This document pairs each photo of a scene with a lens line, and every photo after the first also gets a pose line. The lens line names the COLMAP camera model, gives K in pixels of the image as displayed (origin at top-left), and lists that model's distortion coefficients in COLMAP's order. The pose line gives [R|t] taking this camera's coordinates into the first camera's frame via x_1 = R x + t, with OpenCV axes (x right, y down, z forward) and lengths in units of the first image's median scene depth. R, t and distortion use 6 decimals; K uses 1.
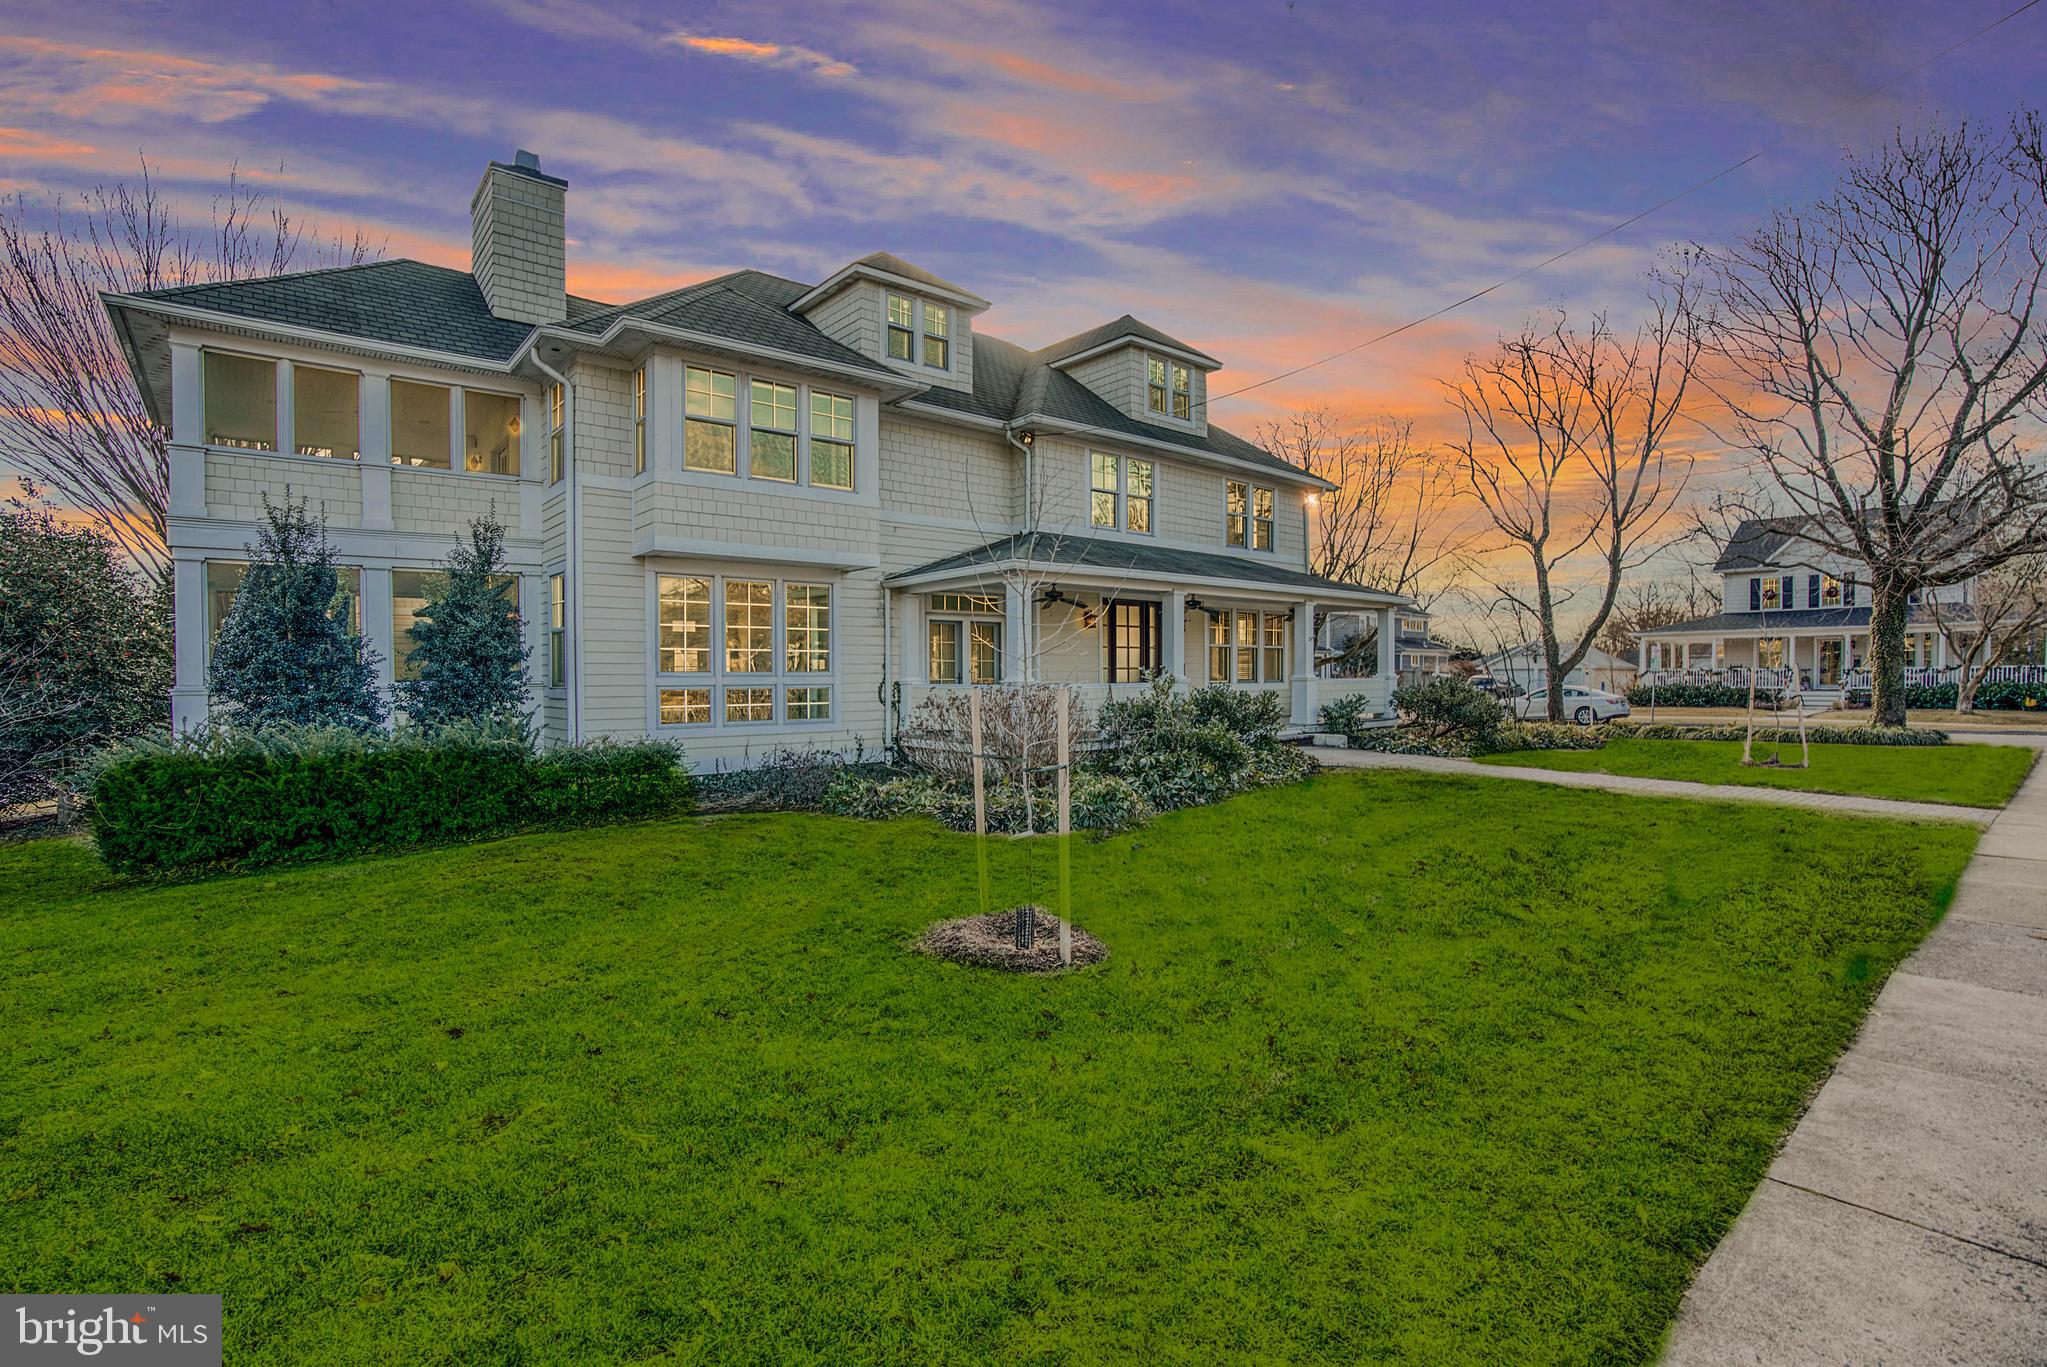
lens RADIAL K [[940.4, 0, 1023.5], [0, 940.4, 683.5], [0, 0, 1]] dist [-0.025955, 0.000554]
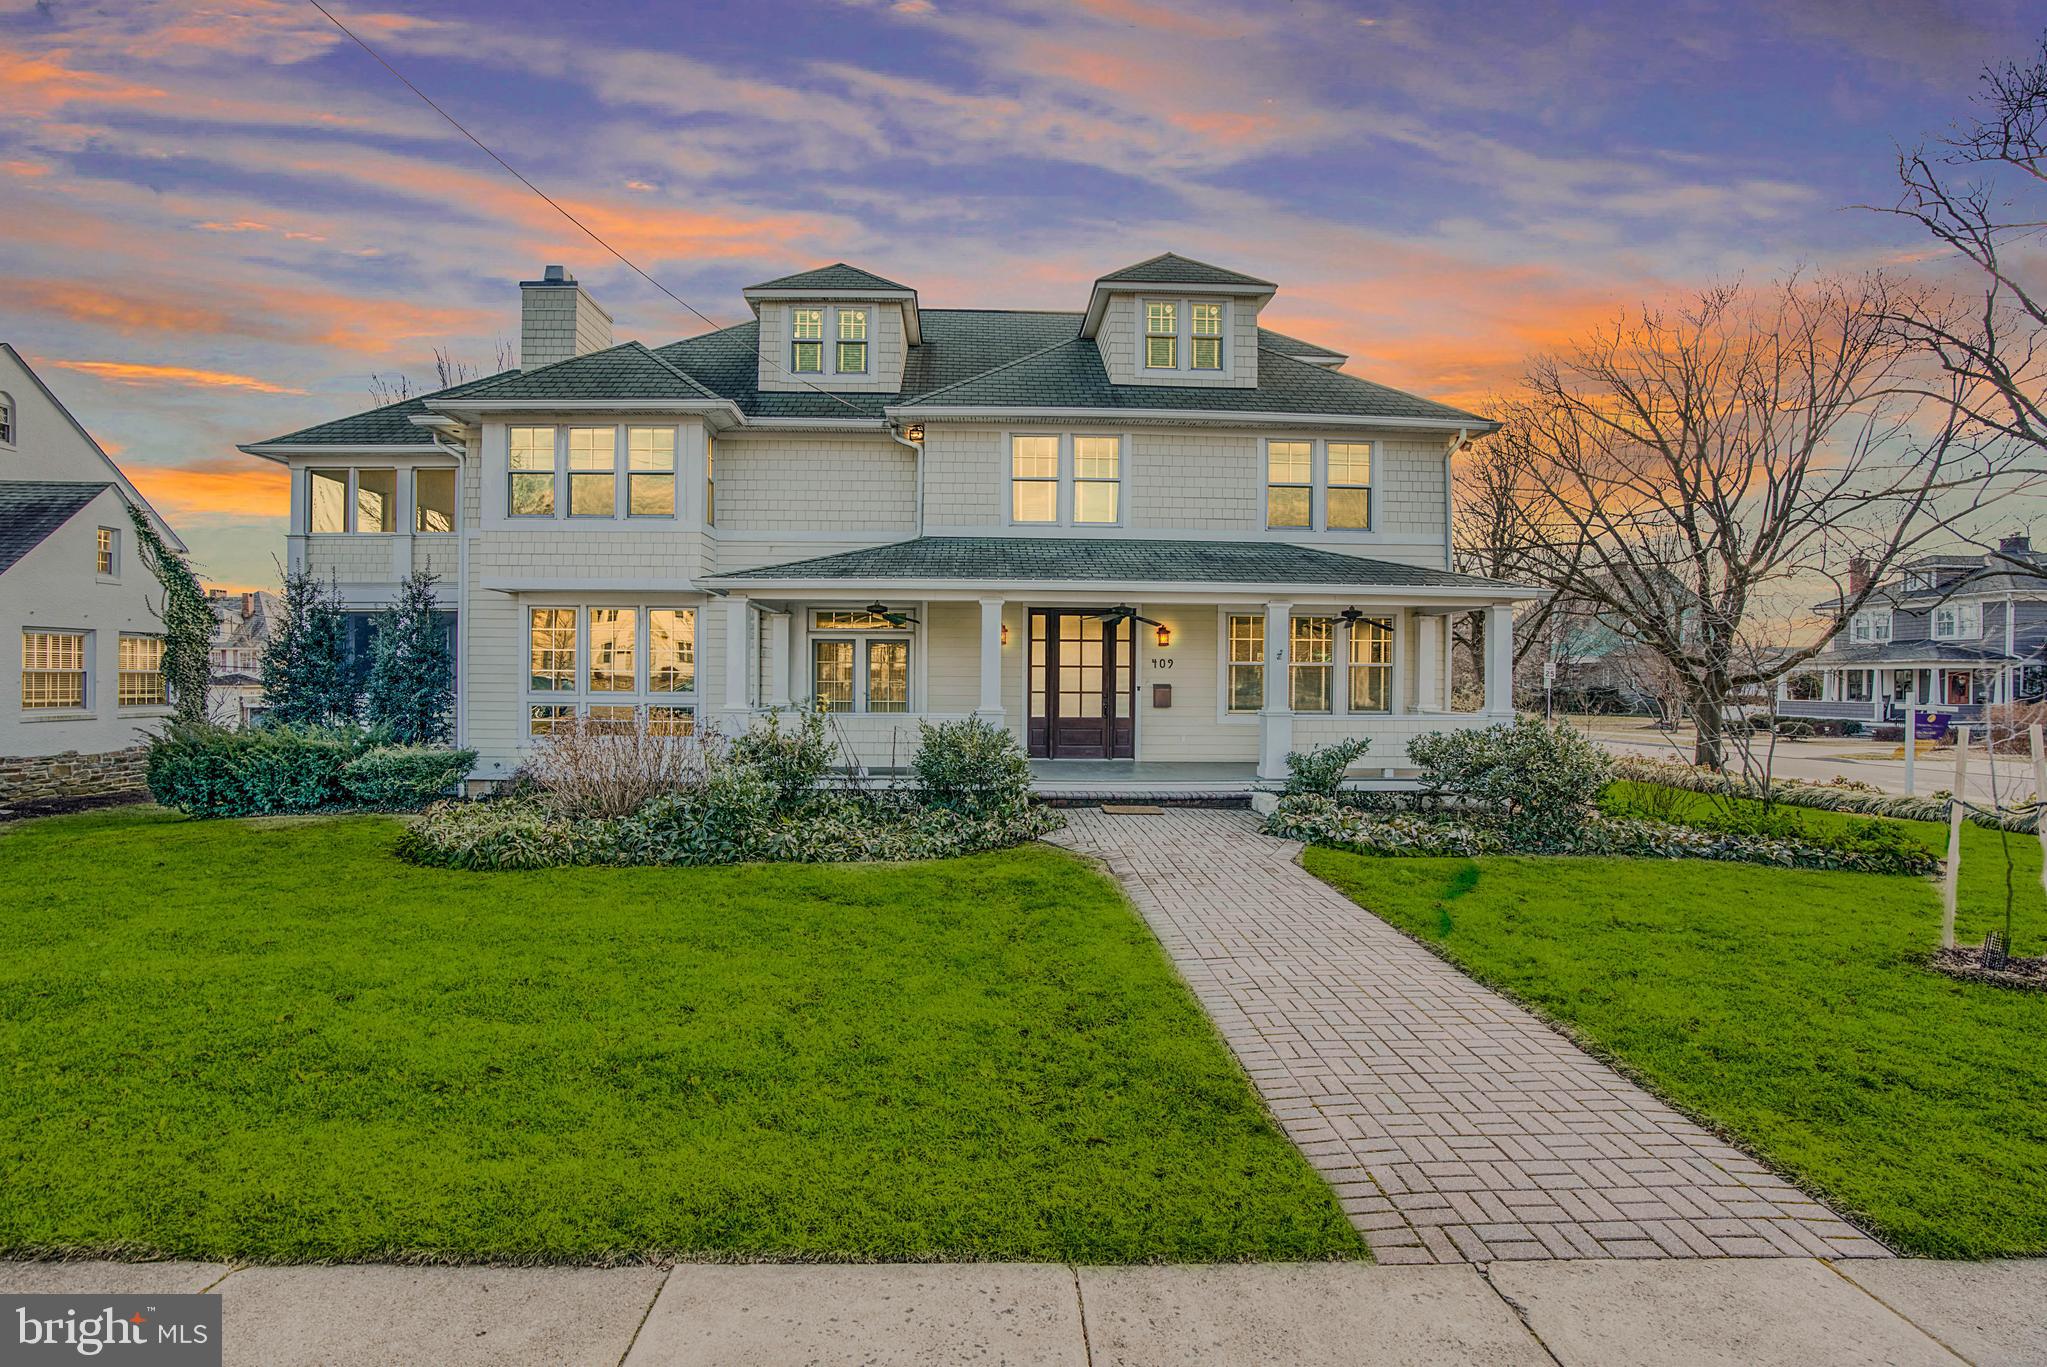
lens RADIAL K [[940.4, 0, 1023.5], [0, 940.4, 683.5], [0, 0, 1]] dist [-0.025955, 0.000554]
pose [[0.782462, 0.015148, -0.622515, 0.662573], [-0.018102, 0.999835, 0.001576, -0.027482], [0.622436, 0.010035, 0.782607, 0.377600]]
